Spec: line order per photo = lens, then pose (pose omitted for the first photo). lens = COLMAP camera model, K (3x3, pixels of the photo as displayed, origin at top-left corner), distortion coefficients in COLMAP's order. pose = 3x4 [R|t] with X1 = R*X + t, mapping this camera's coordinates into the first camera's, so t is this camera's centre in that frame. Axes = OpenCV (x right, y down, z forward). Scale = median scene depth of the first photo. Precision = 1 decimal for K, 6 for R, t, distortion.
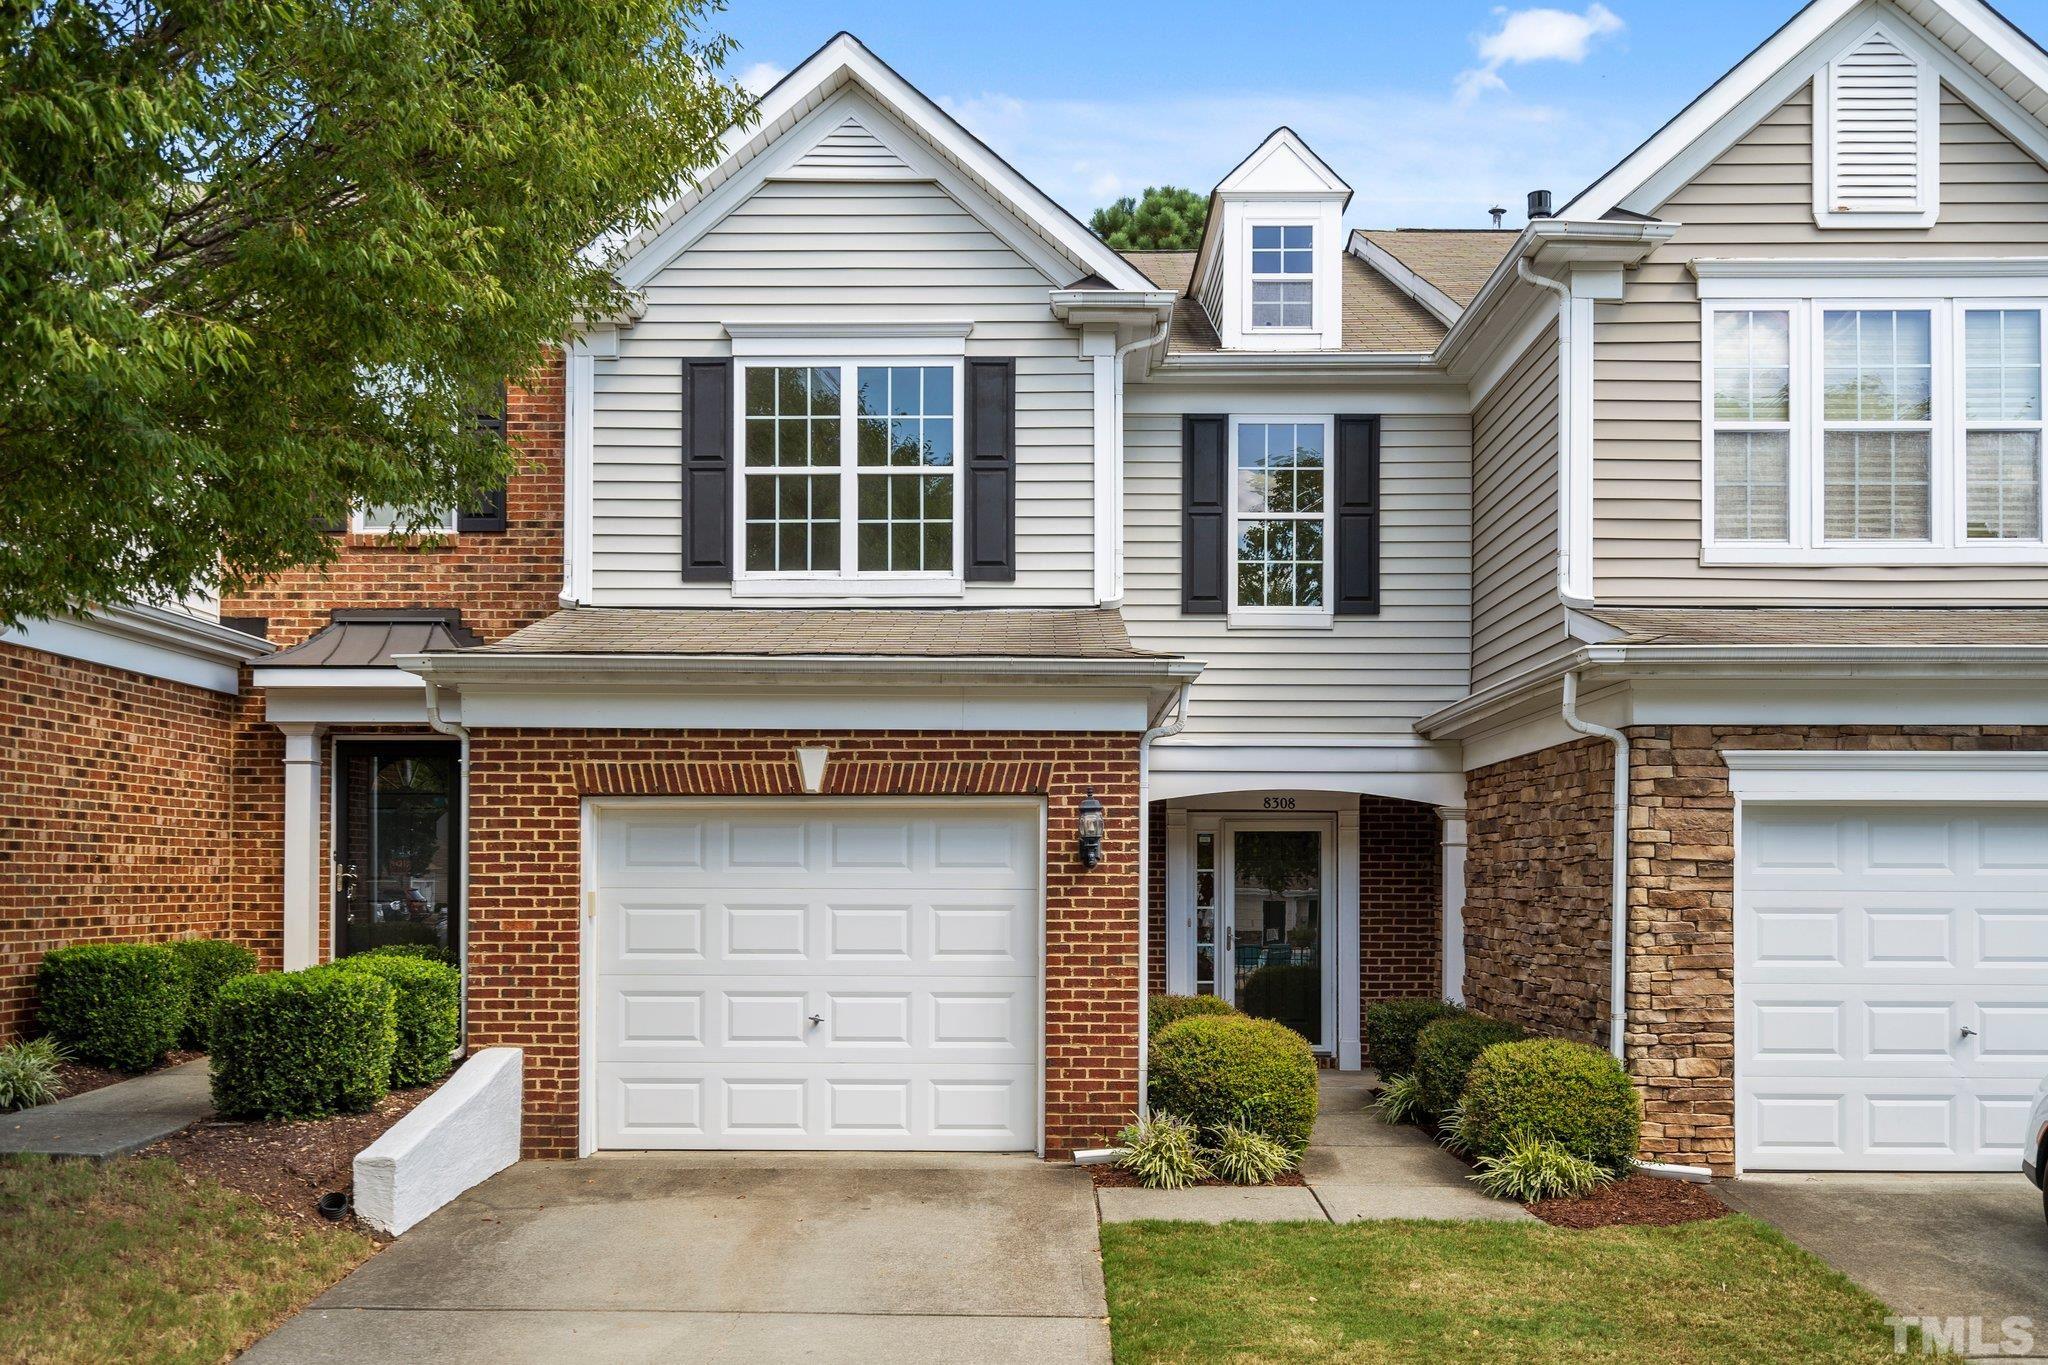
lens RADIAL K [[1762.8, 0, 1044.8], [0, 1762.8, 864.6], [0, 0, 1]] dist [0.017498, -0.008732]
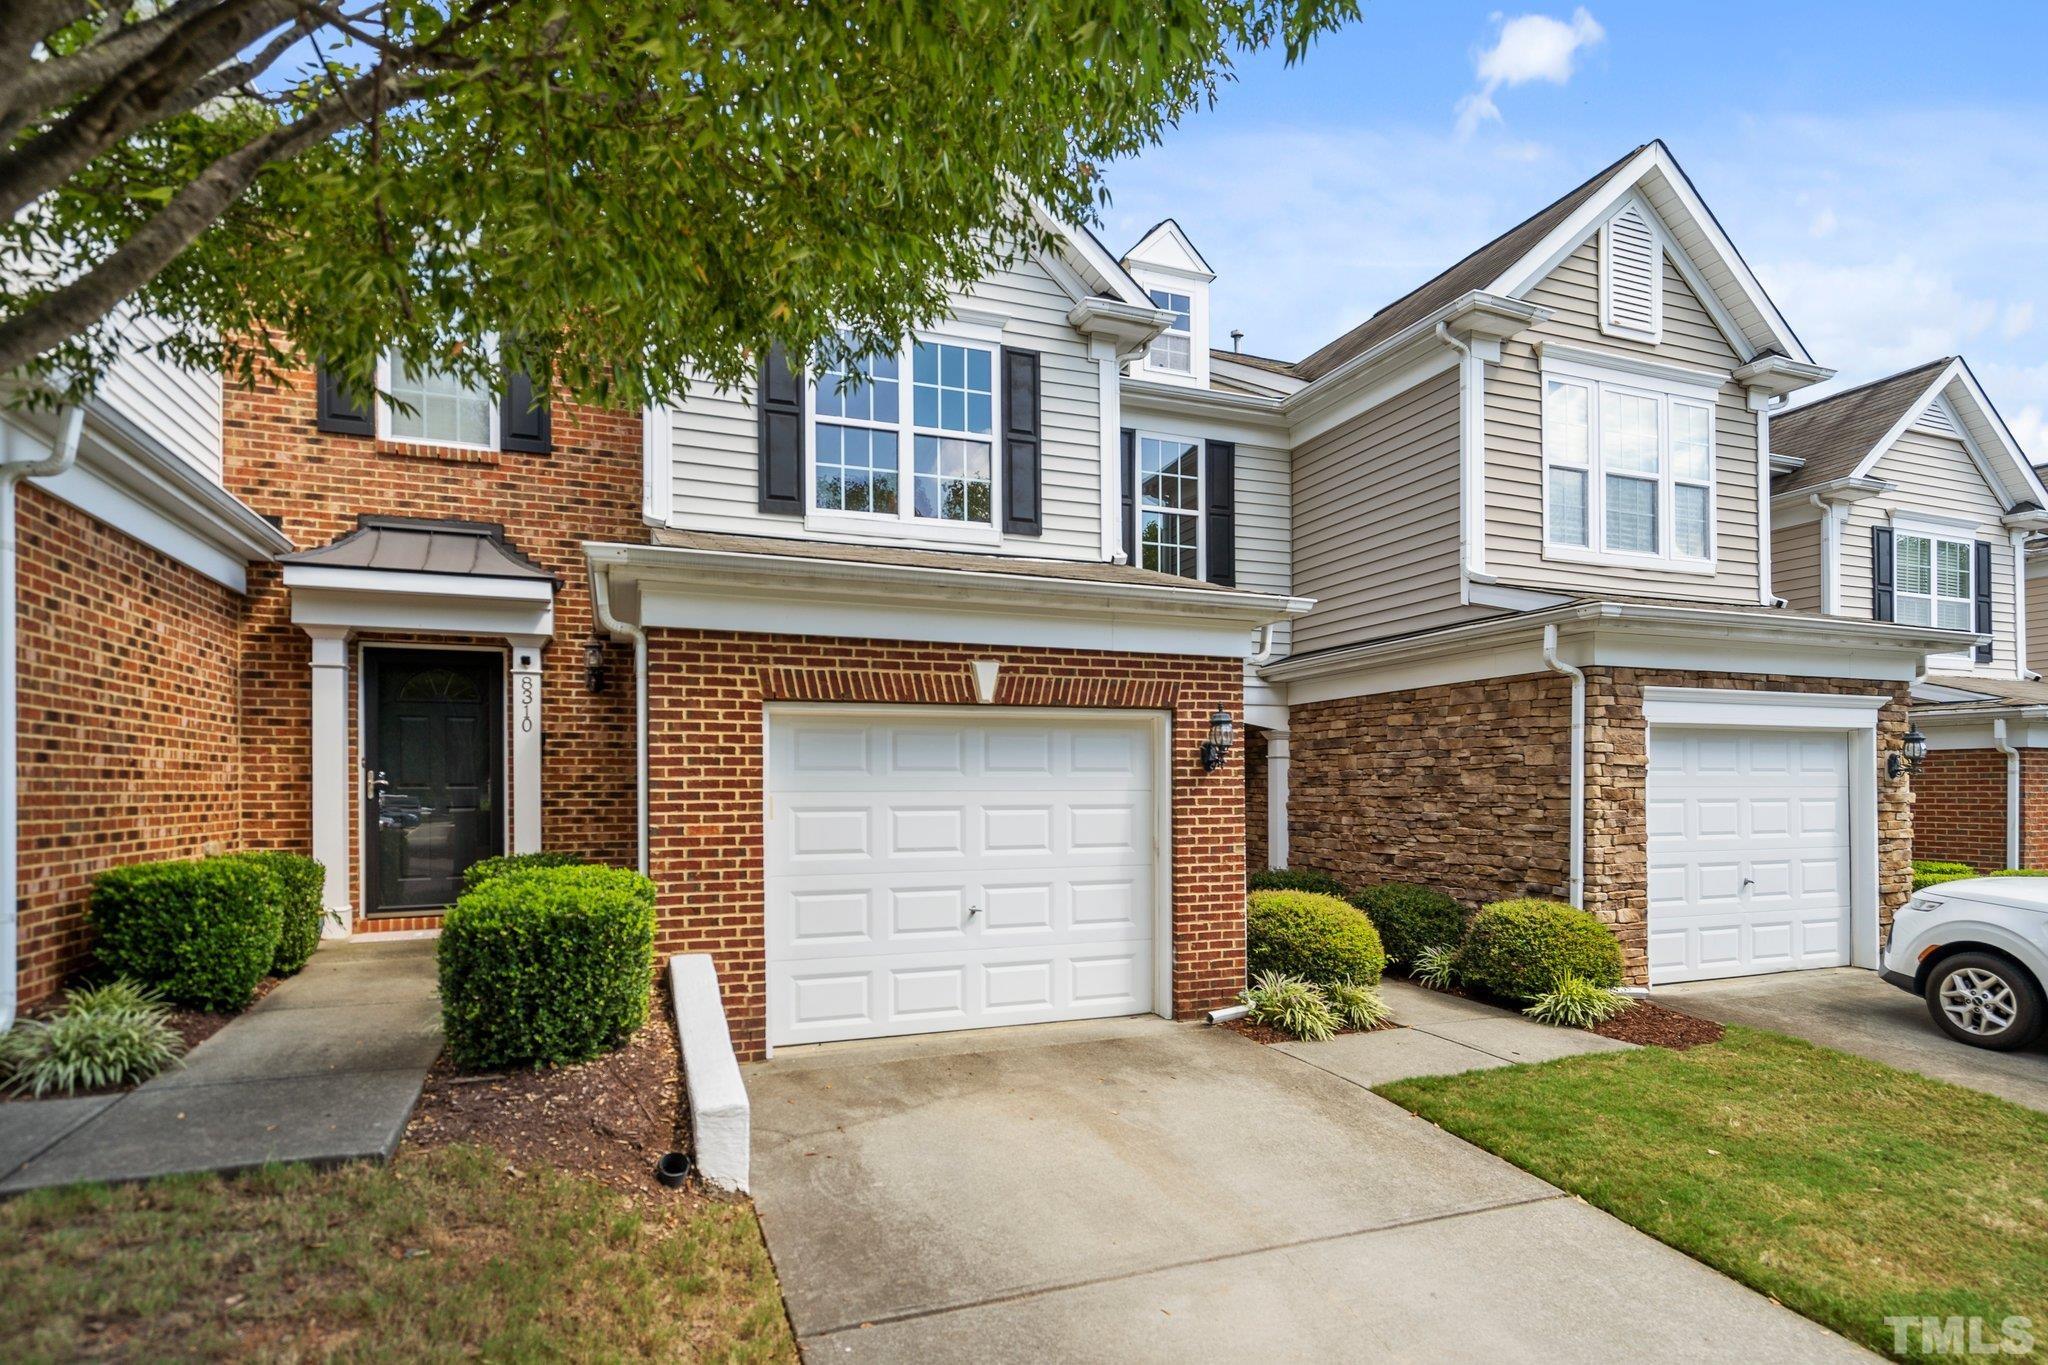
lens RADIAL K [[1077.6, 0, 1050.7], [0, 1077.6, 787.1], [0, 0, 1]] dist [0.005228, 0.001653]
pose [[0.926408, -0.005963, 0.376474, -0.344937], [0.002875, 0.999957, 0.008765, 0.005599], [-0.376510, -0.007037, 0.926386, 0.368730]]
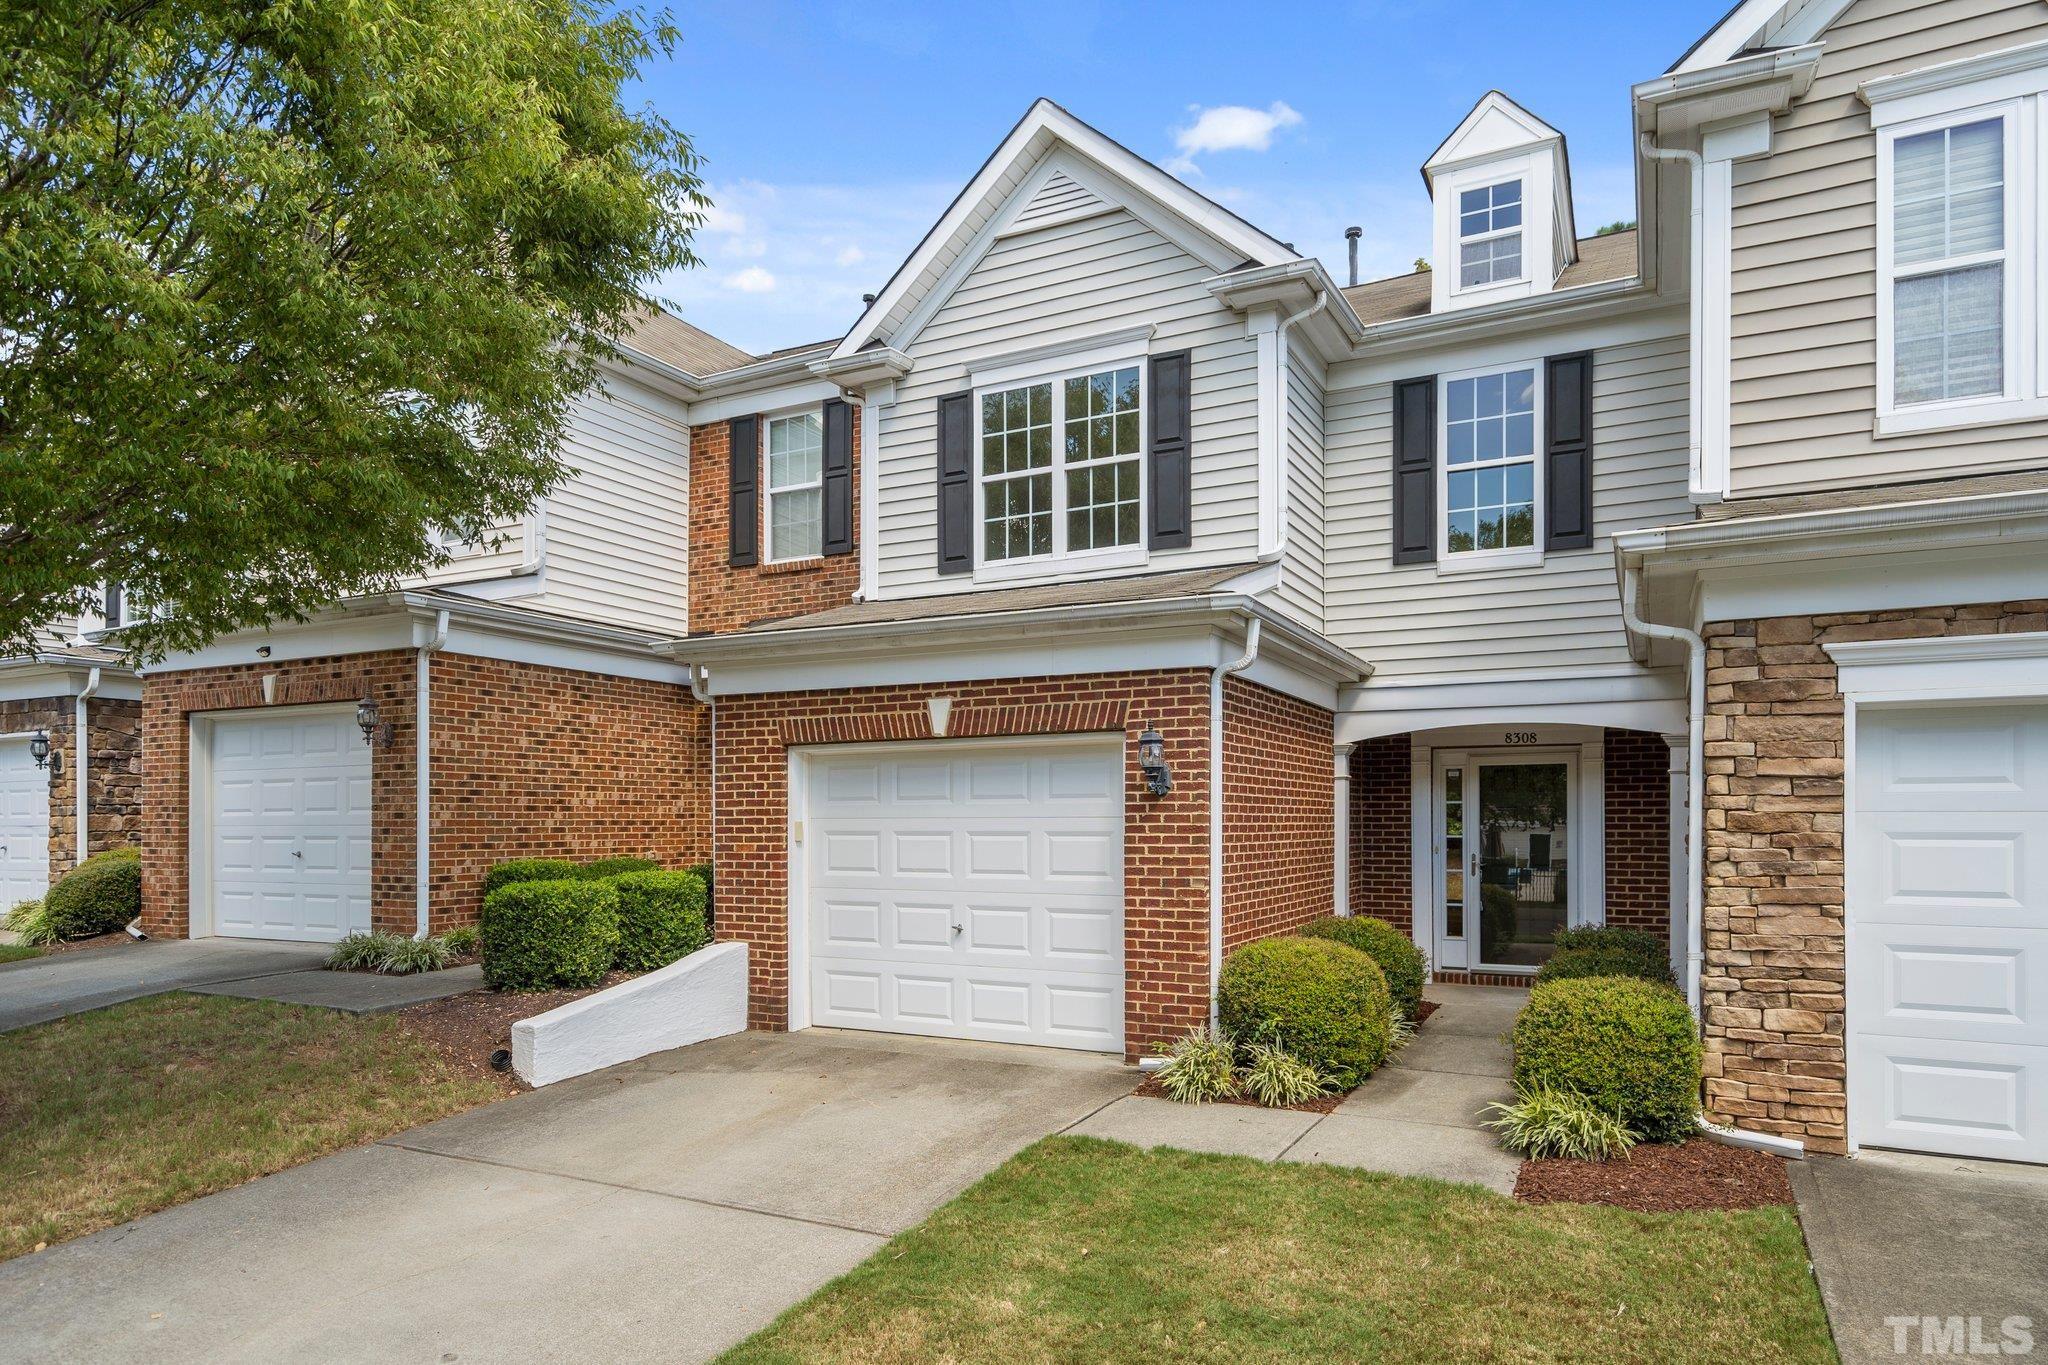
lens RADIAL K [[1234.6, 0, 1033.9], [0, 1234.6, 822.9], [0, 0, 1]] dist [0.007742, -0.000370]
pose [[0.893512, -0.004921, -0.449011, 0.294168], [0.009244, 0.999930, 0.007435, 0.011629], [0.448943, -0.010794, 0.893495, 0.289917]]
